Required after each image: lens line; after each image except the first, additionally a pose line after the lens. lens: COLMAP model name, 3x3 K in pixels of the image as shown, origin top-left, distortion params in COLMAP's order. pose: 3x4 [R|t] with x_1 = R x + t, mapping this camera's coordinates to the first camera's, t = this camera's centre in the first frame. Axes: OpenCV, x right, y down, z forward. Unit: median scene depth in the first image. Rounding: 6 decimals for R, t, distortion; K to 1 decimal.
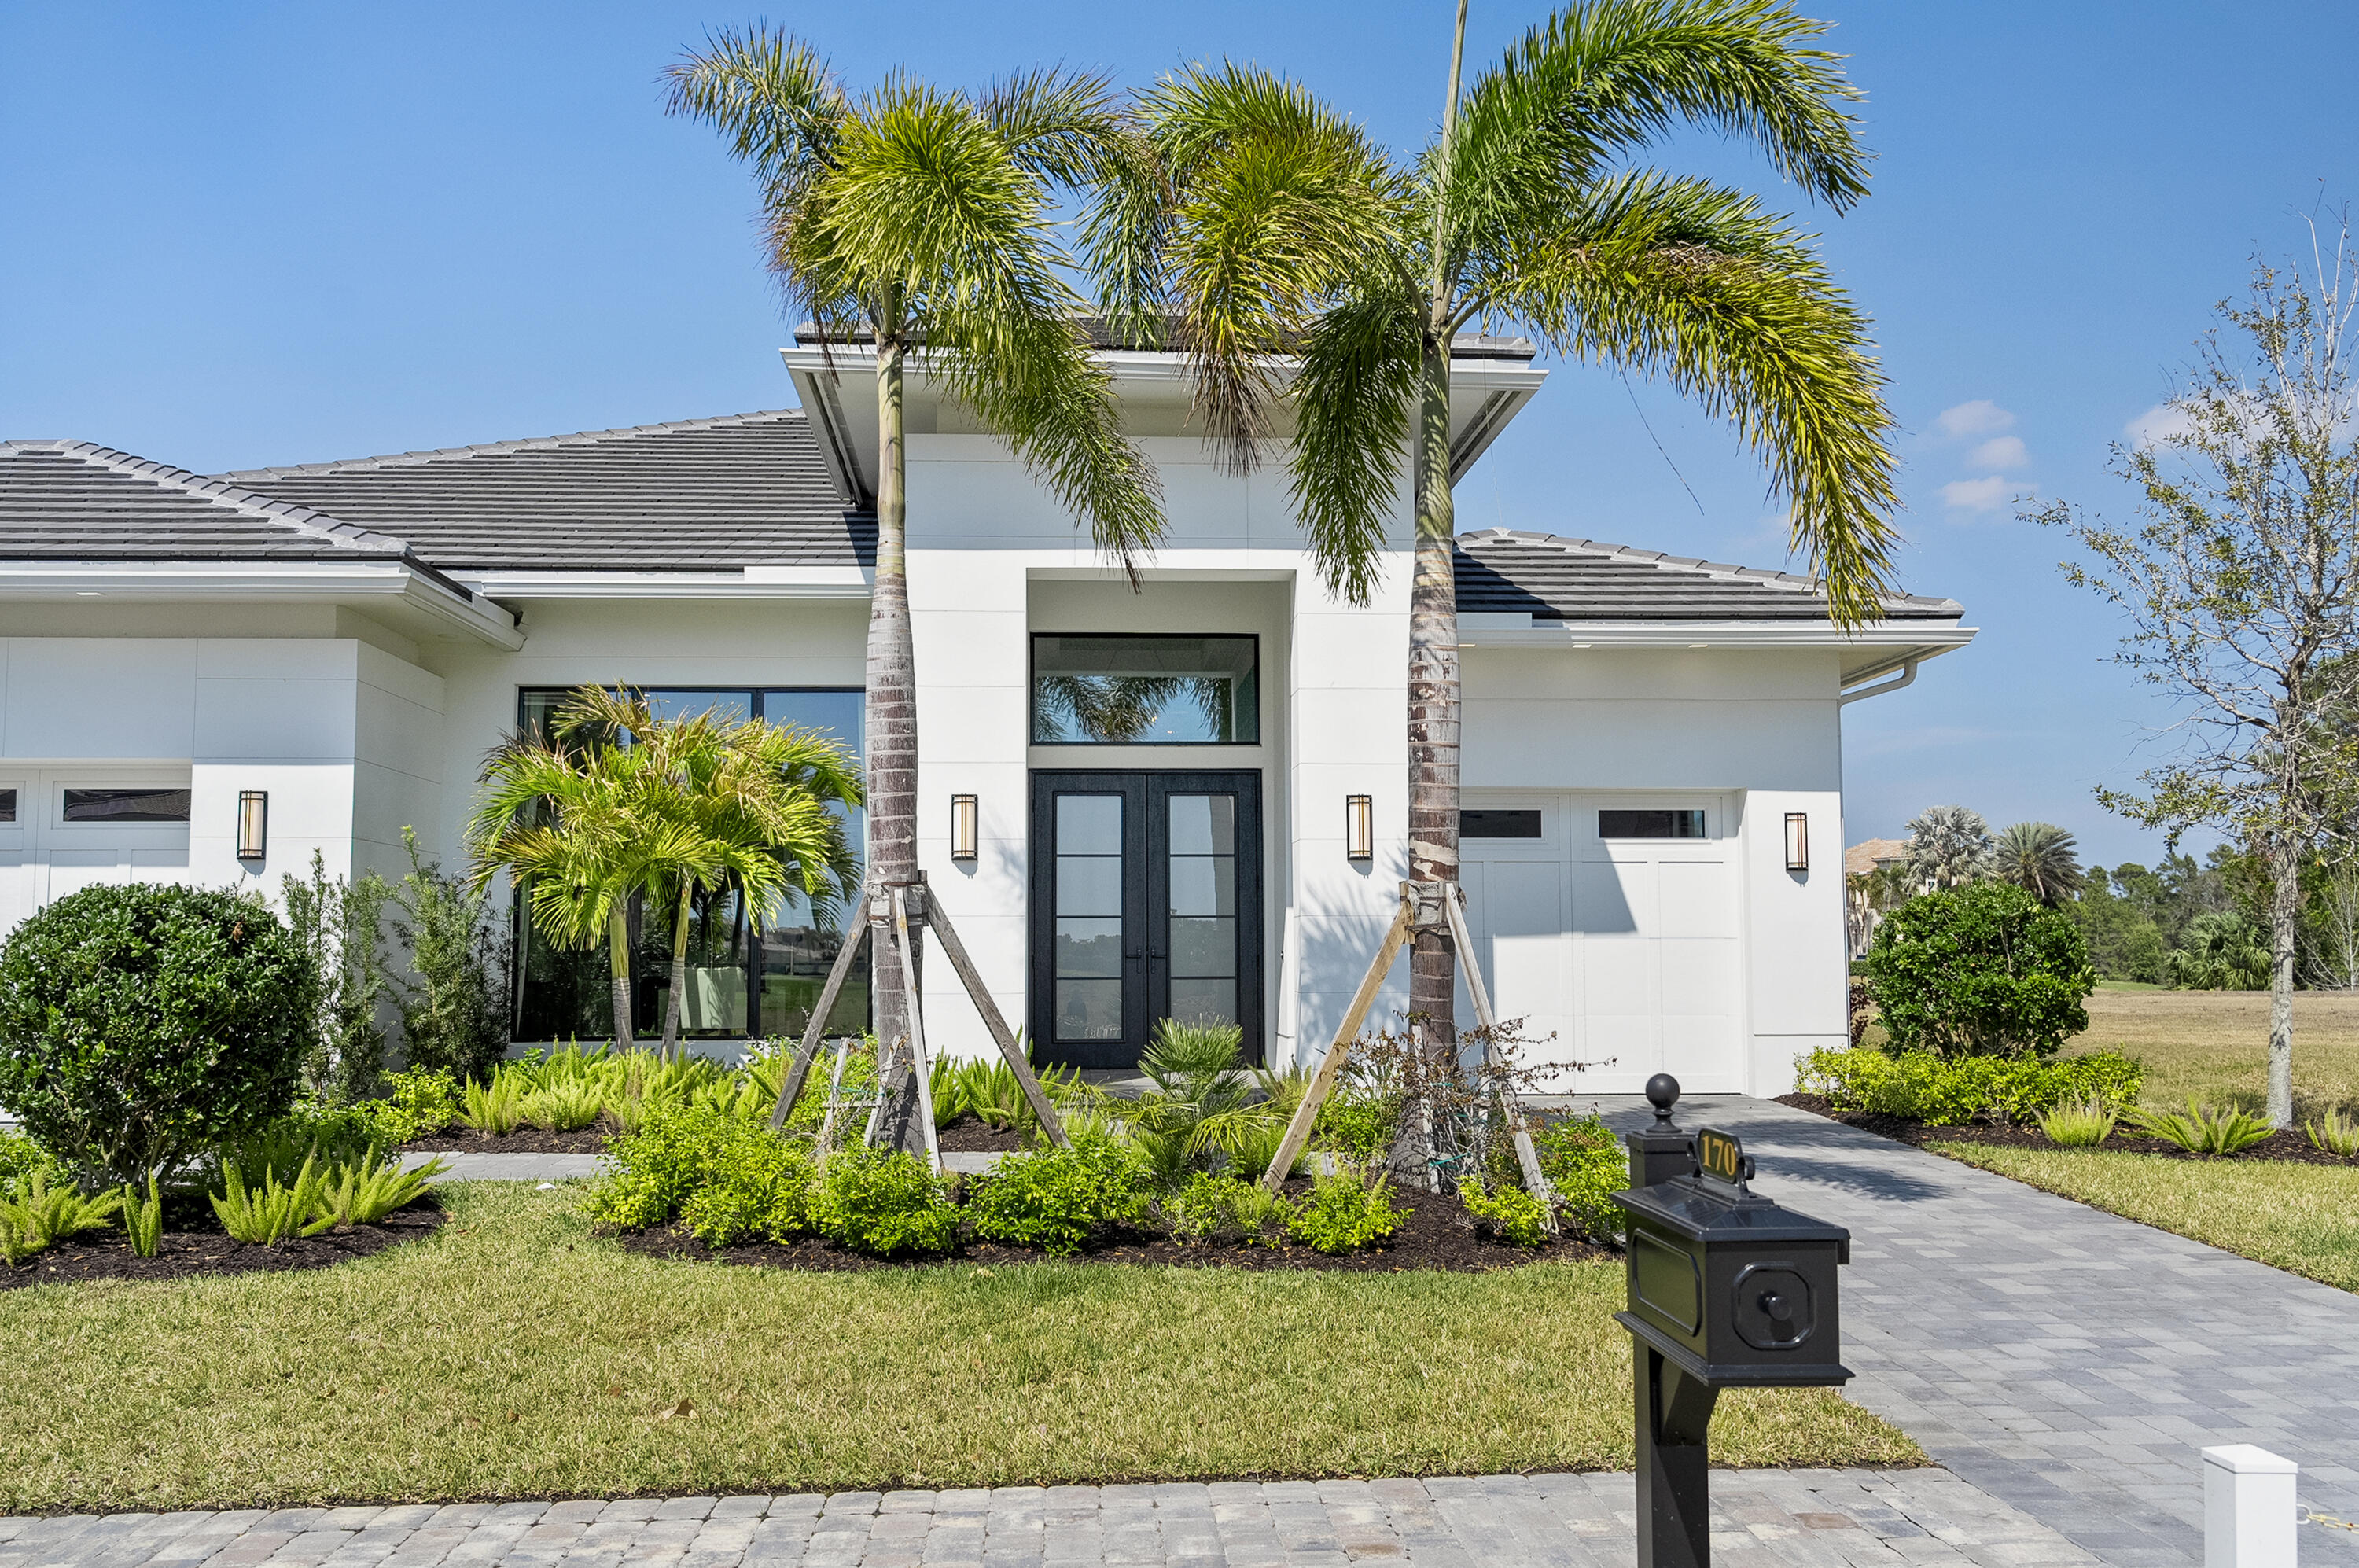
lens RADIAL K [[2062.9, 0, 1183.9], [0, 2062.9, 785.9], [0, 0, 1]] dist [0.002565, 0.012486]
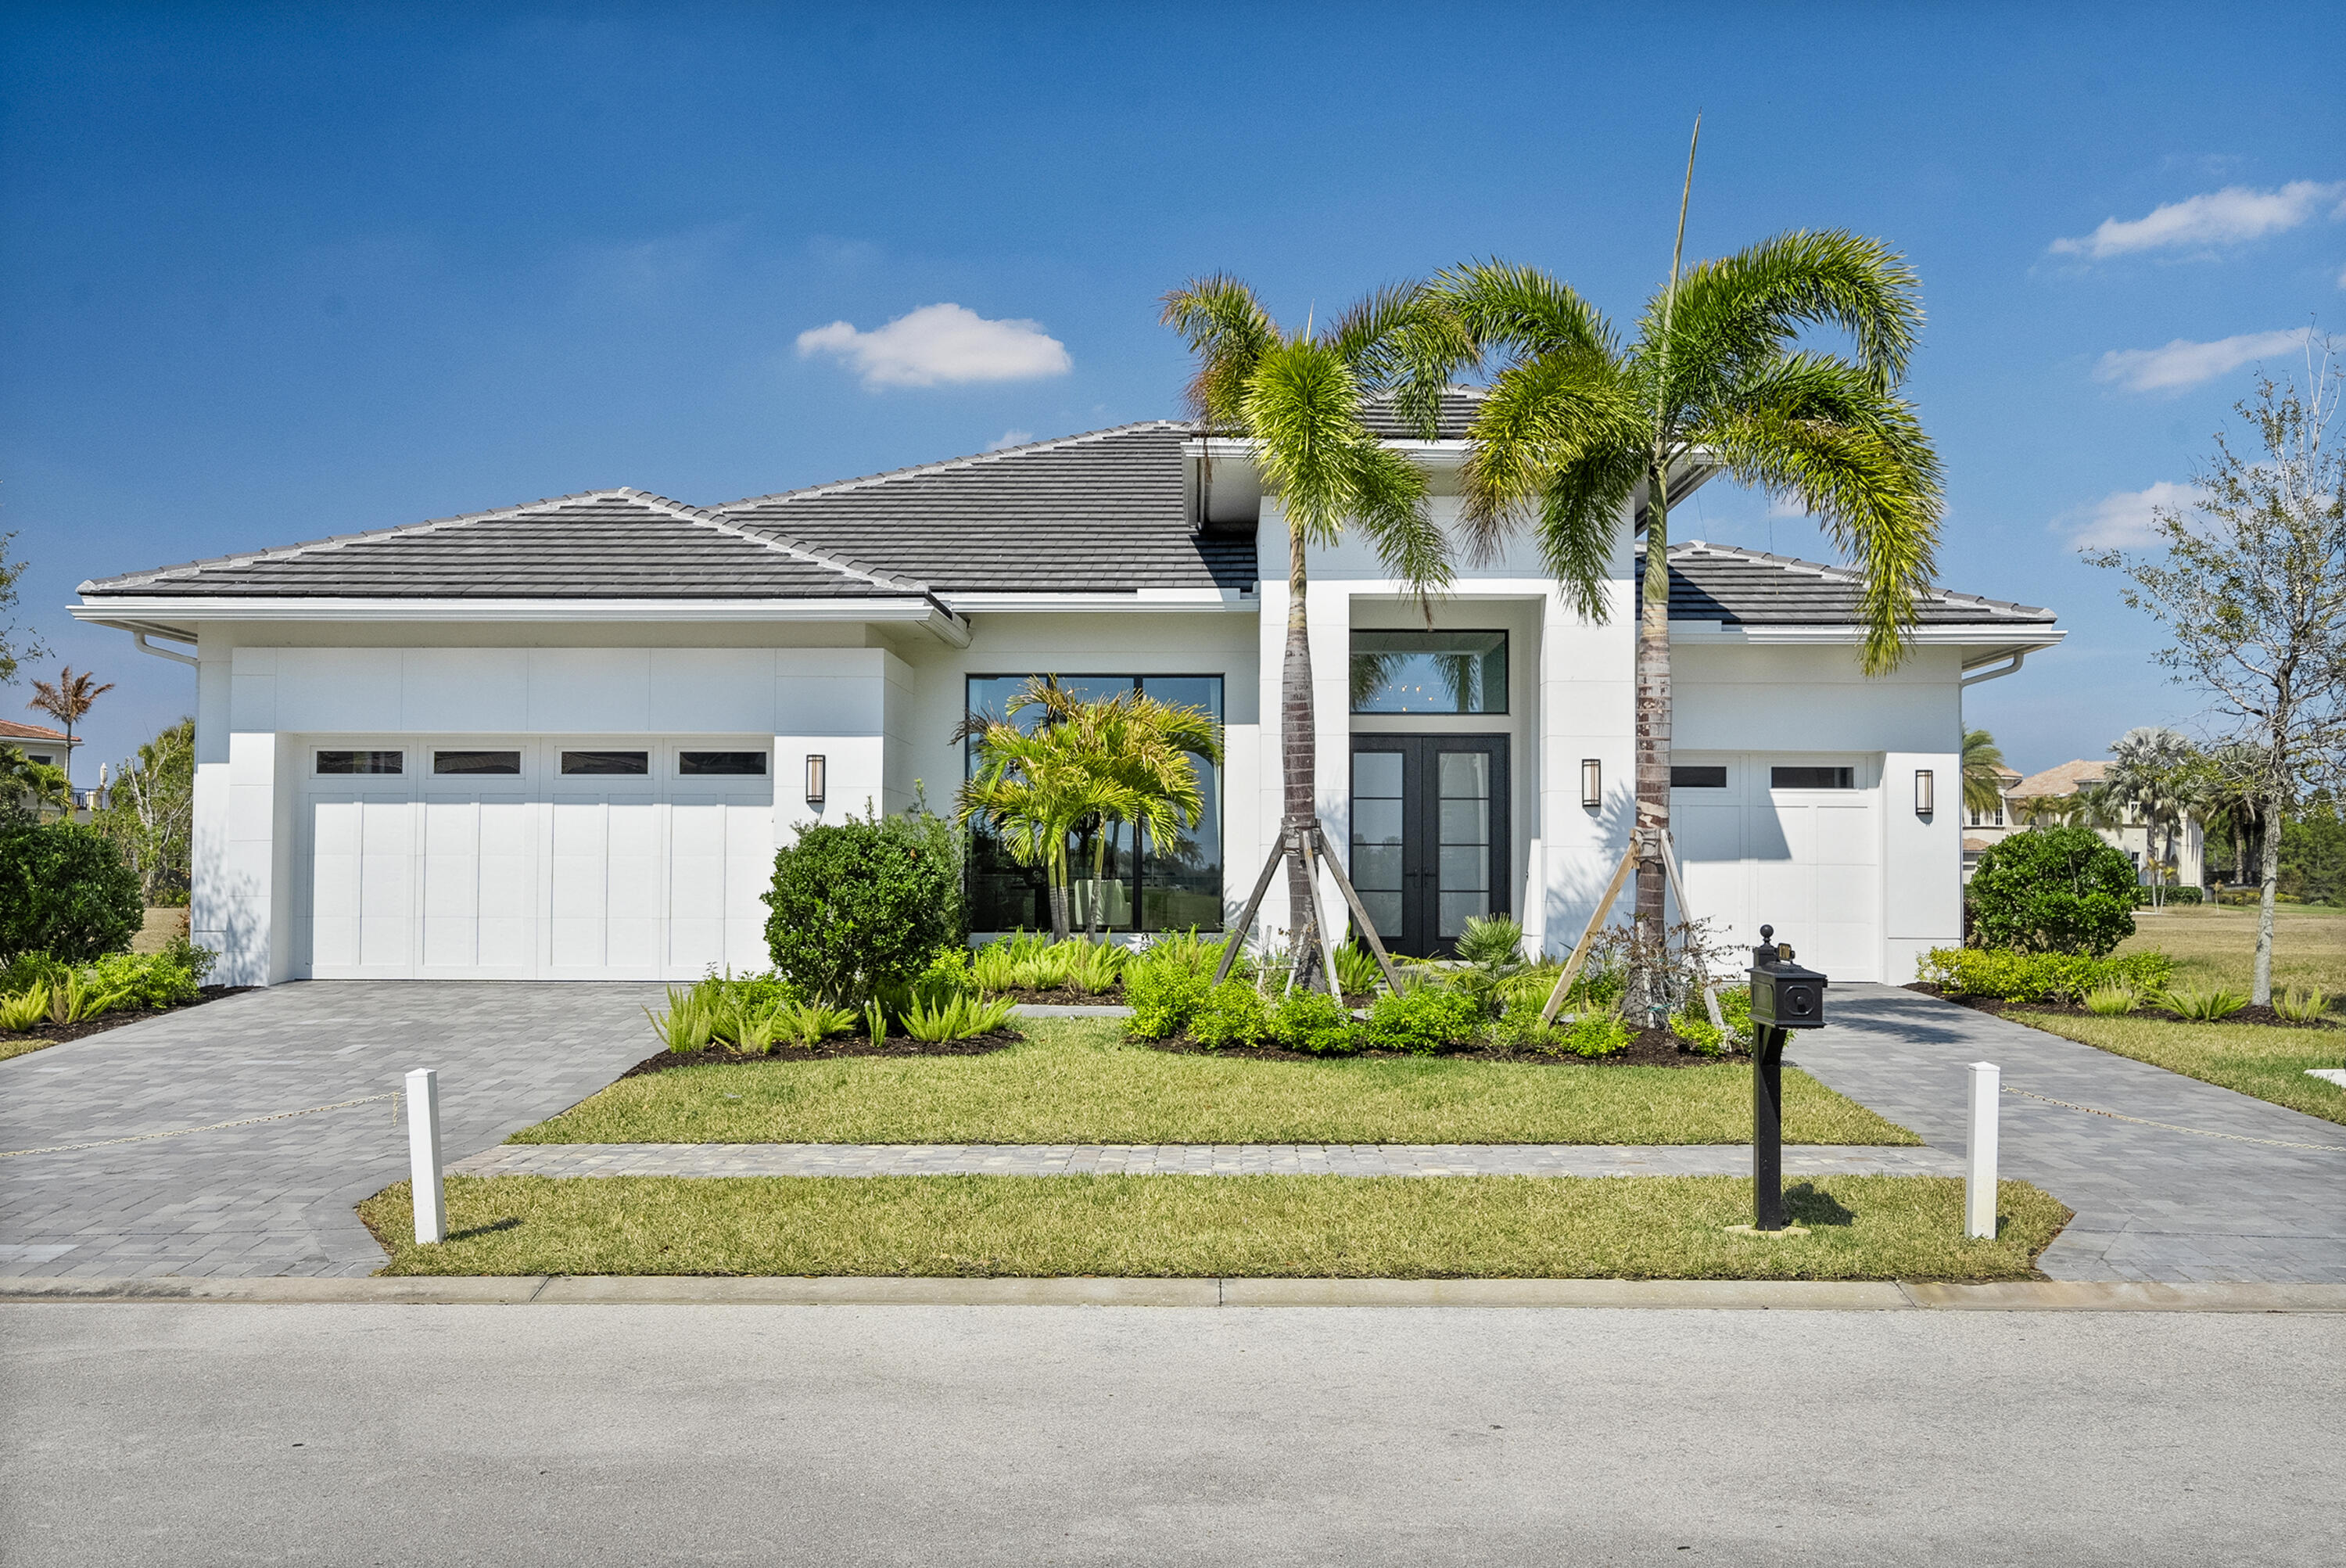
lens RADIAL K [[2148.6, 0, 1149.7], [0, 2148.6, 800.7], [0, 0, 1]] dist [-0.012690, 0.000000]
pose [[0.995652, 0.006083, -0.092952, -0.077865], [-0.001501, 0.998784, 0.049285, -0.039503], [0.093139, -0.048932, 0.994450, -0.469826]]
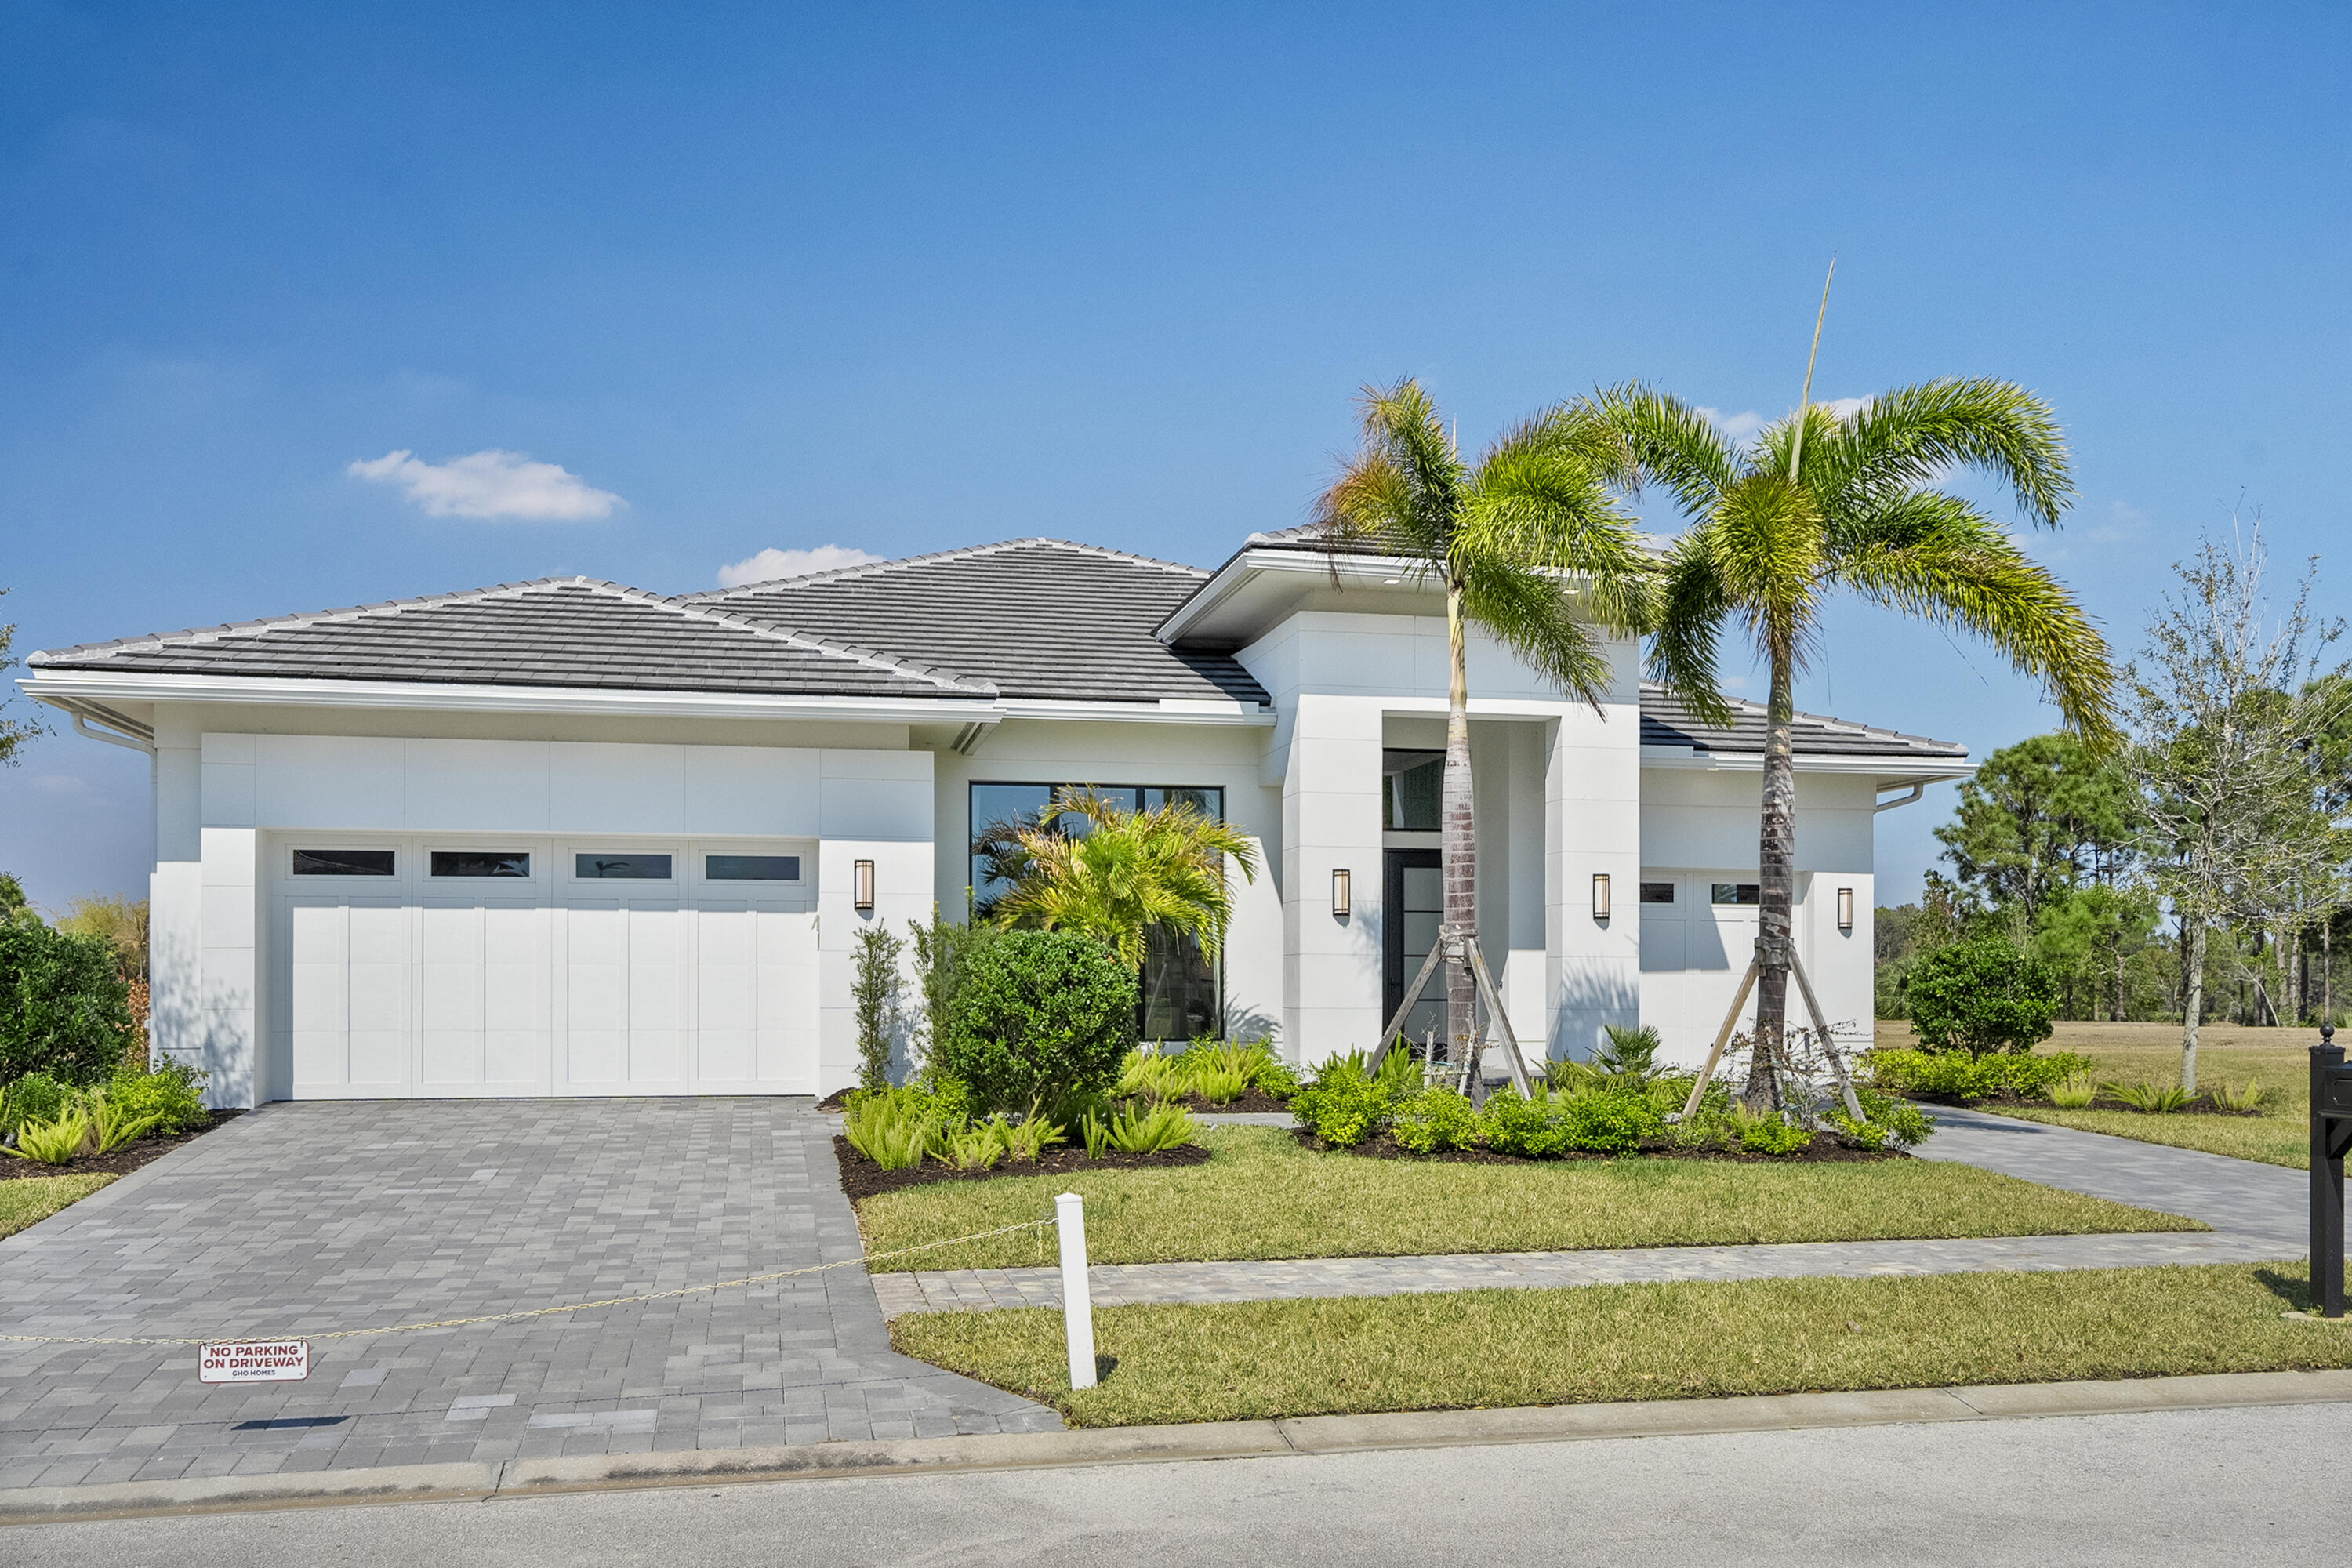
lens RADIAL K [[1987.7, 0, 1139.6], [0, 1987.7, 999.6], [0, 0, 1]] dist [-0.016014, -0.005529]
pose [[0.989817, 0.006680, 0.142189, -0.452892], [-0.019043, 0.996133, 0.085771, -0.022212], [-0.141066, -0.087606, 0.986116, -0.355284]]
